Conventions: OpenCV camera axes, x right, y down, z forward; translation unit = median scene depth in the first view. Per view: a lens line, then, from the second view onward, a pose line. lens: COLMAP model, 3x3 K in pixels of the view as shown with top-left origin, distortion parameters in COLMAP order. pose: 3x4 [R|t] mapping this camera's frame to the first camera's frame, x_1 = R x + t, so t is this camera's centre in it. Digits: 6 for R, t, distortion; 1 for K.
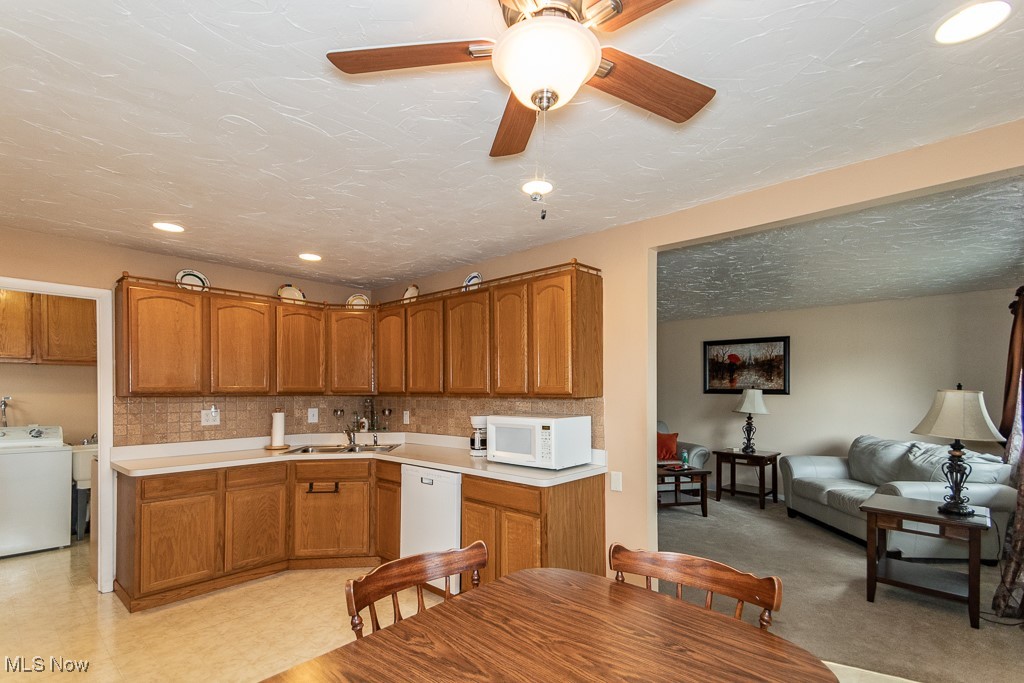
lens RADIAL K [[484.4, 0, 515.8], [0, 484.4, 393.2], [0, 0, 1]] dist [0.064022, -0.000585]
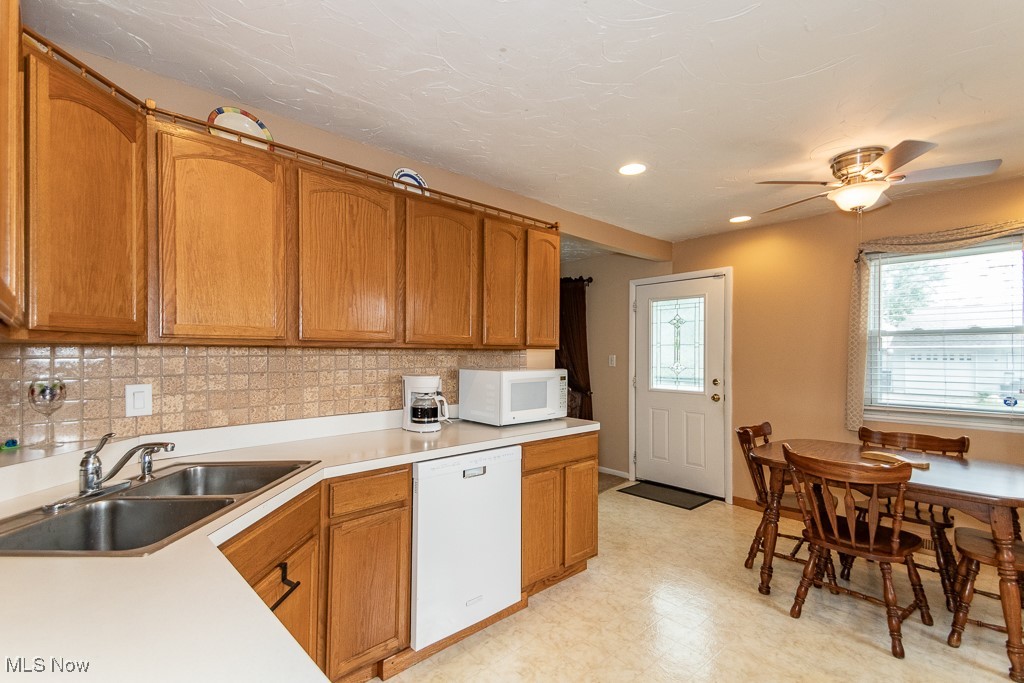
lens RADIAL K [[467.8, 0, 515.1], [0, 467.8, 345.9], [0, 0, 1]] dist [0.041766, -0.000049]
pose [[0.081664, 0.009966, 0.996610, -0.749961], [-0.001006, 0.999950, -0.009917, 0.009829], [-0.996659, -0.000193, 0.081670, 0.802693]]
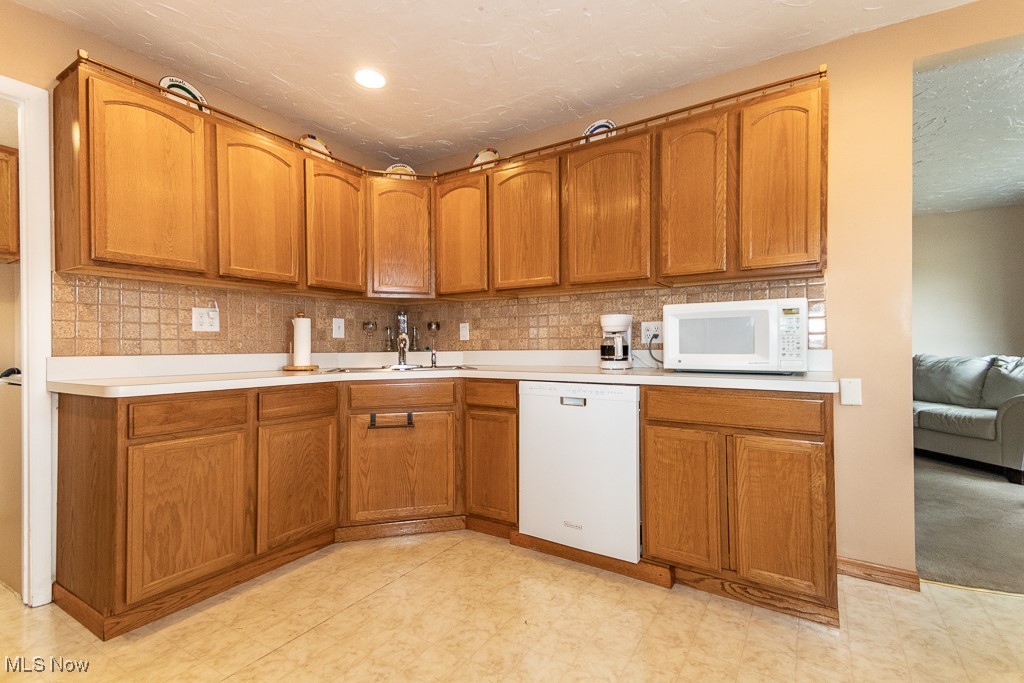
lens RADIAL K [[467.8, 0, 515.1], [0, 467.8, 345.9], [0, 0, 1]] dist [0.041766, -0.000049]
pose [[0.984008, -0.007115, 0.177981, -0.343781], [0.008038, 0.999958, -0.004464, 0.094440], [-0.177942, 0.005823, 0.984024, 0.325028]]
